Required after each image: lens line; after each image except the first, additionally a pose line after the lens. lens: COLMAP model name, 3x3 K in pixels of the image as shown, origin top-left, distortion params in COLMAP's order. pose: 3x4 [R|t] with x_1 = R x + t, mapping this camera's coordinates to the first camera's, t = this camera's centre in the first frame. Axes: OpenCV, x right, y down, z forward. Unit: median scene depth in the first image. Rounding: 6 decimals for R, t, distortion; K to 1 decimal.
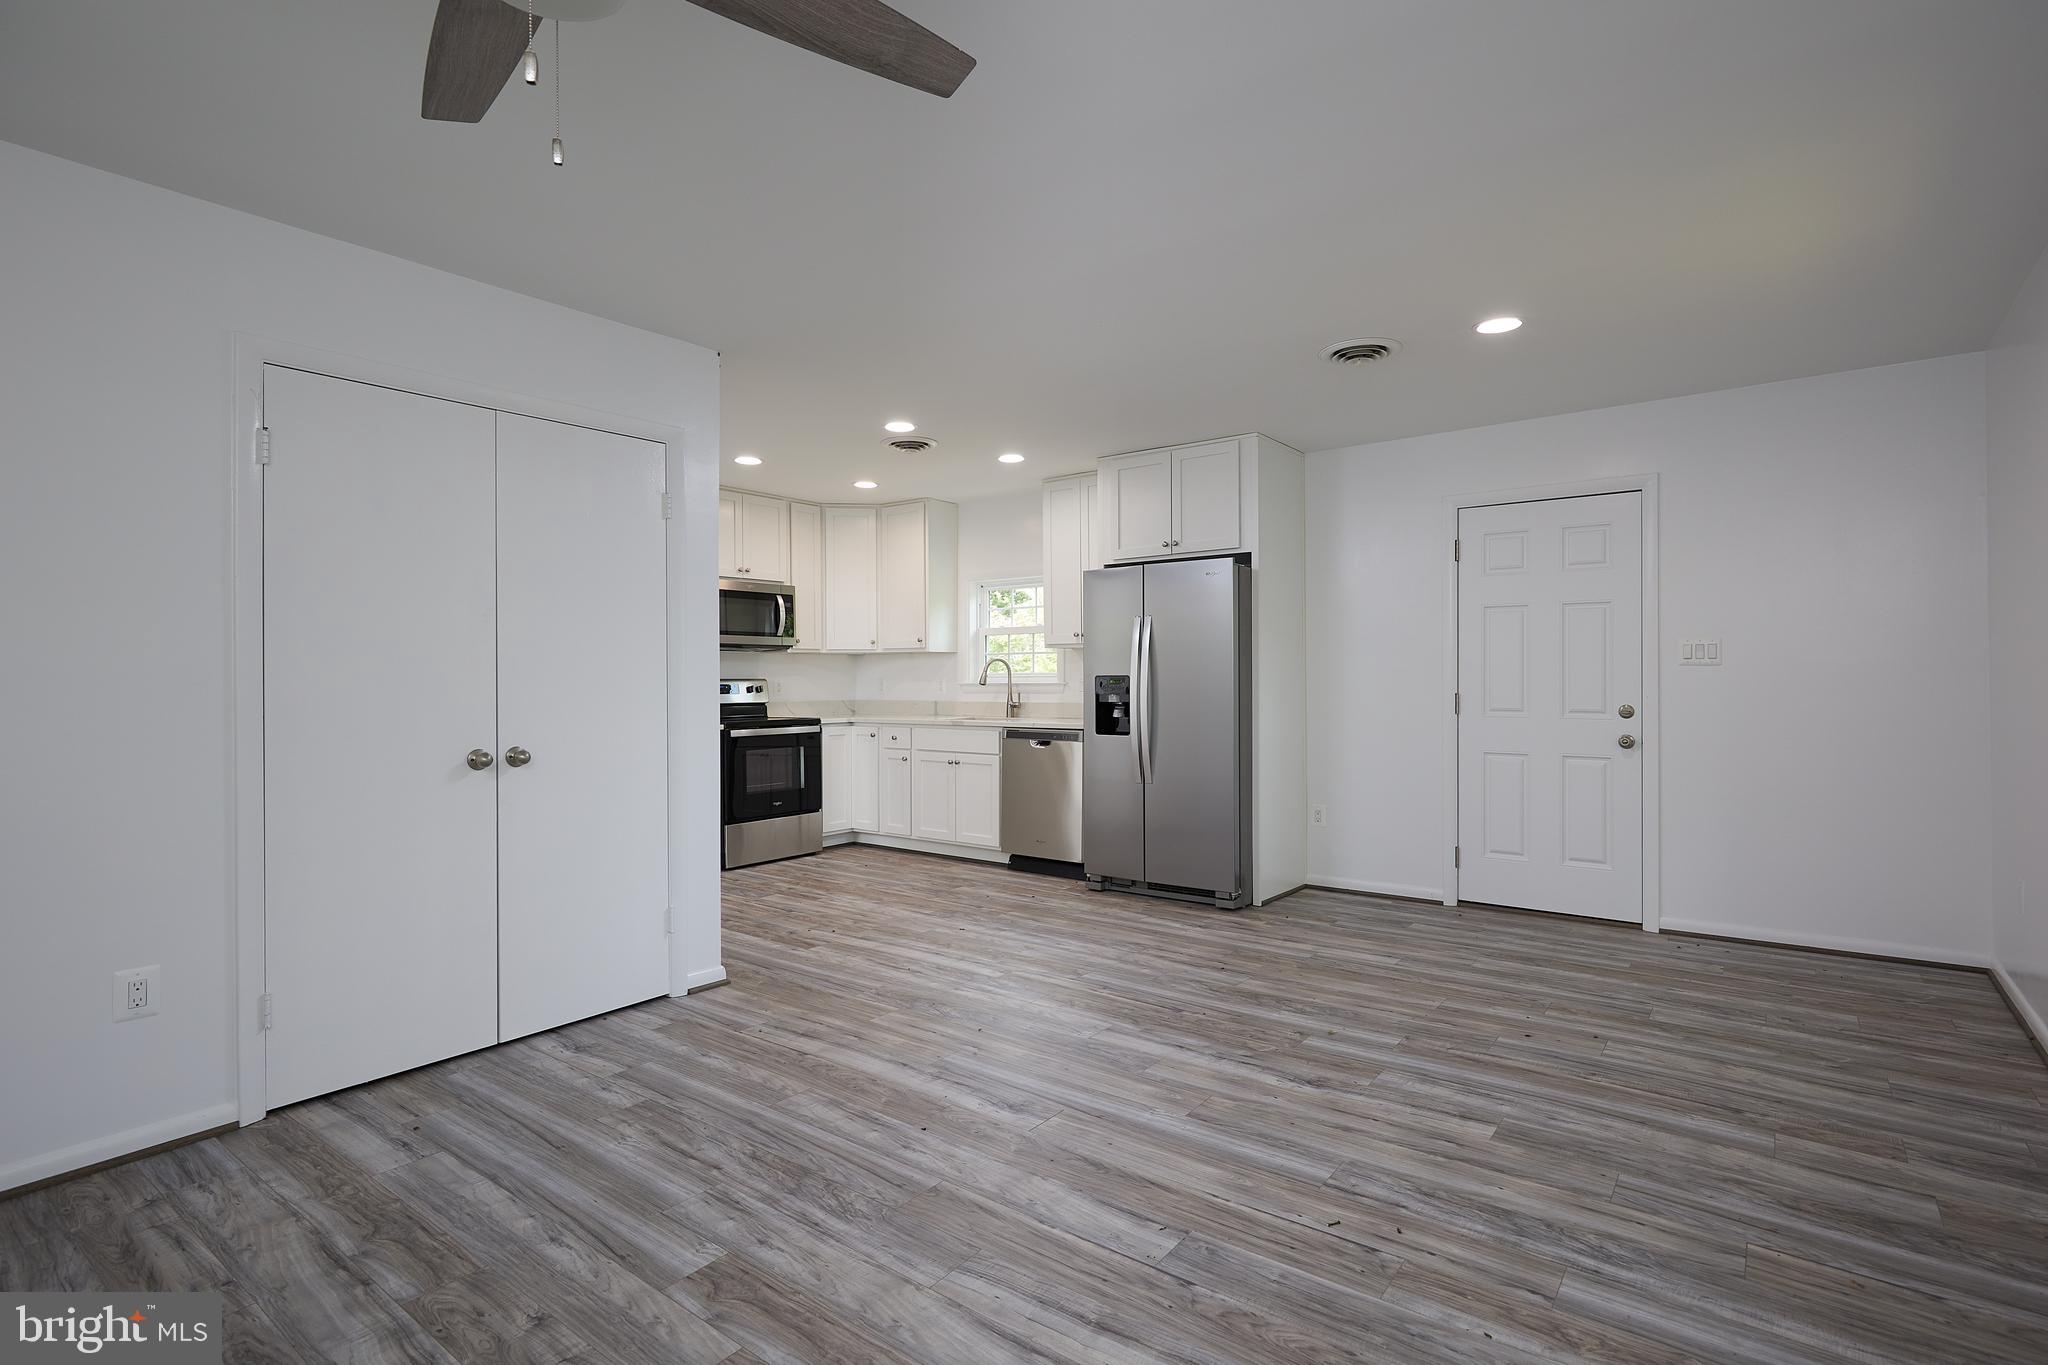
lens RADIAL K [[988.2, 0, 1032.4], [0, 988.2, 675.2], [0, 0, 1]] dist [0.000640, 0.000581]
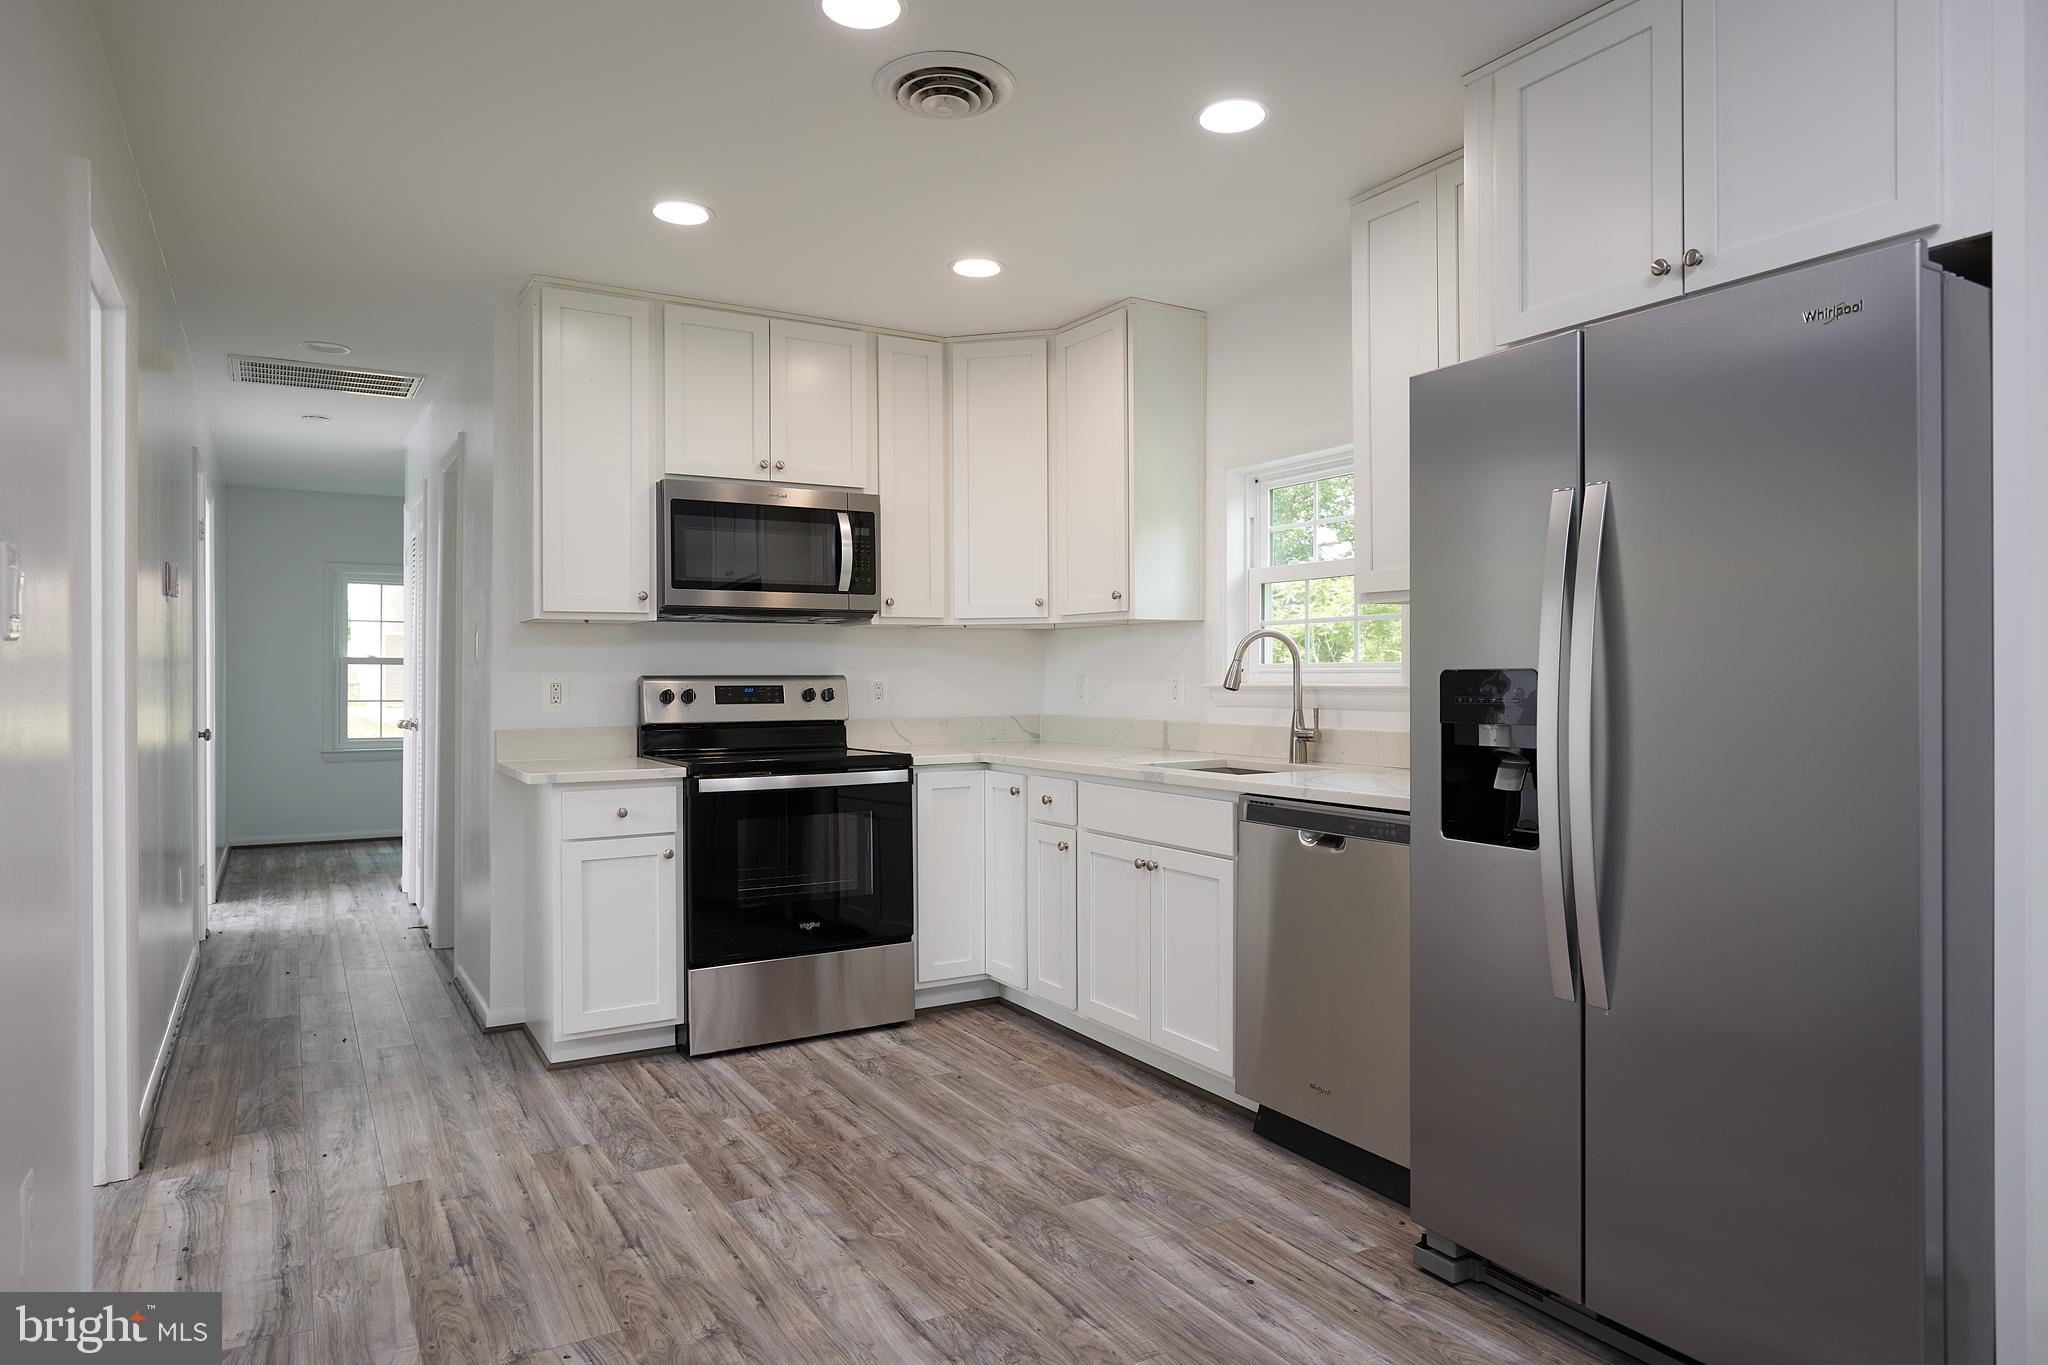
lens RADIAL K [[1252.9, 0, 1031.2], [0, 1252.9, 671.2], [0, 0, 1]] dist [0.001173, 0.000752]
pose [[0.928931, 0.000438, -0.370252, 0.120810], [0.000578, 0.999996, 0.002633, -0.000484], [0.370252, -0.002660, 0.928927, 0.689020]]
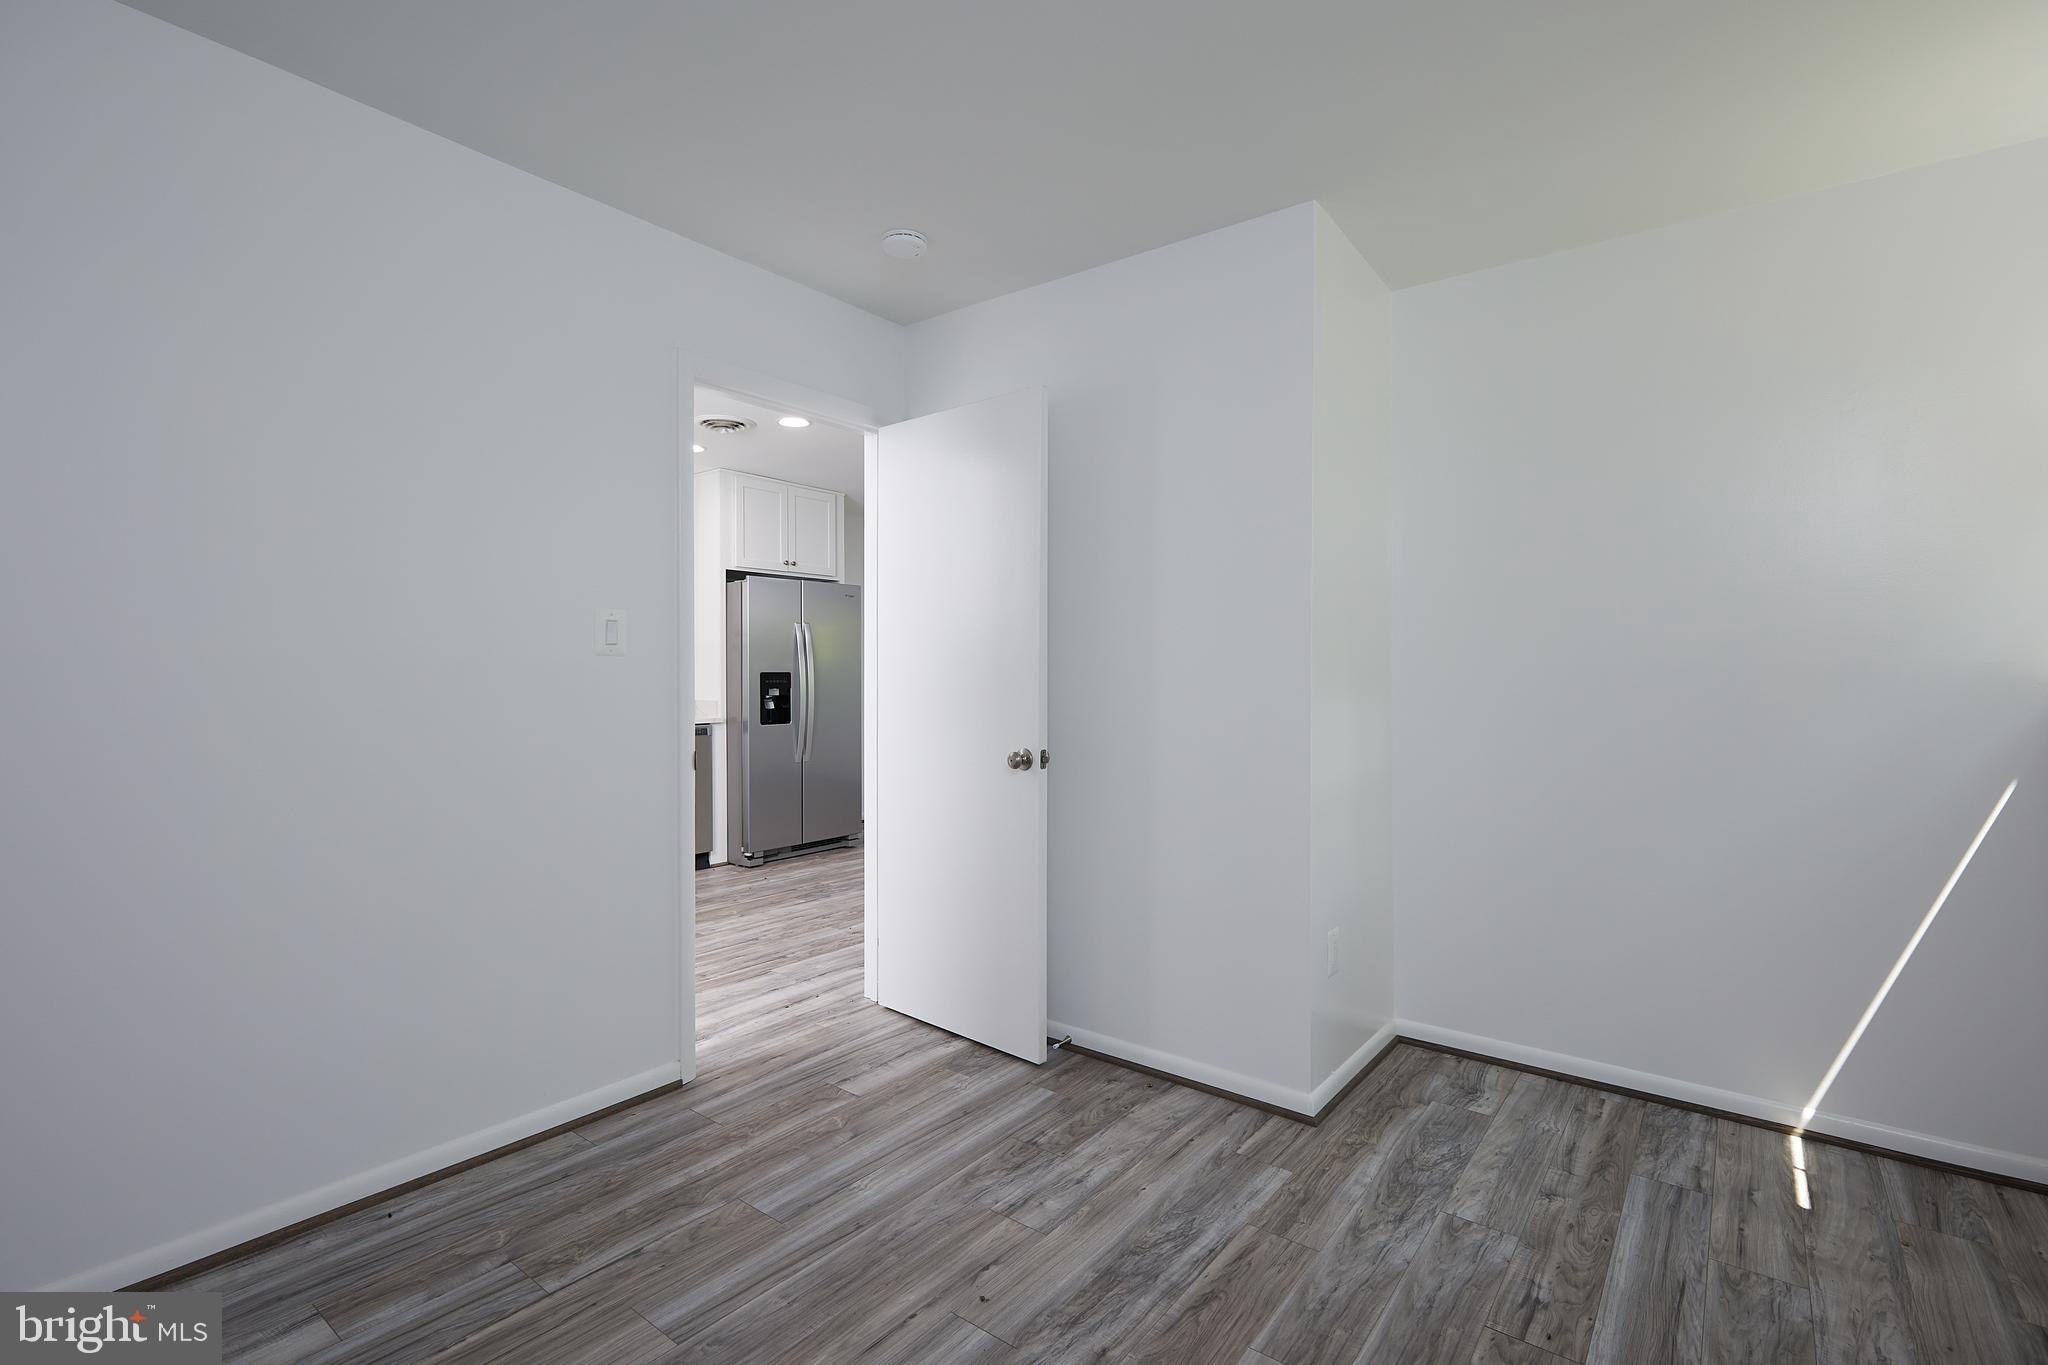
lens RADIAL K [[945.0, 0, 1017.4], [0, 945.0, 669.1], [0, 0, 1]] dist [0.166357, 0.000162]
pose [[0.007569, 0.016054, 0.999842, -1.304363], [-0.004774, 0.999860, -0.016018, 0.016880], [-0.999960, -0.004652, 0.007644, 0.909840]]
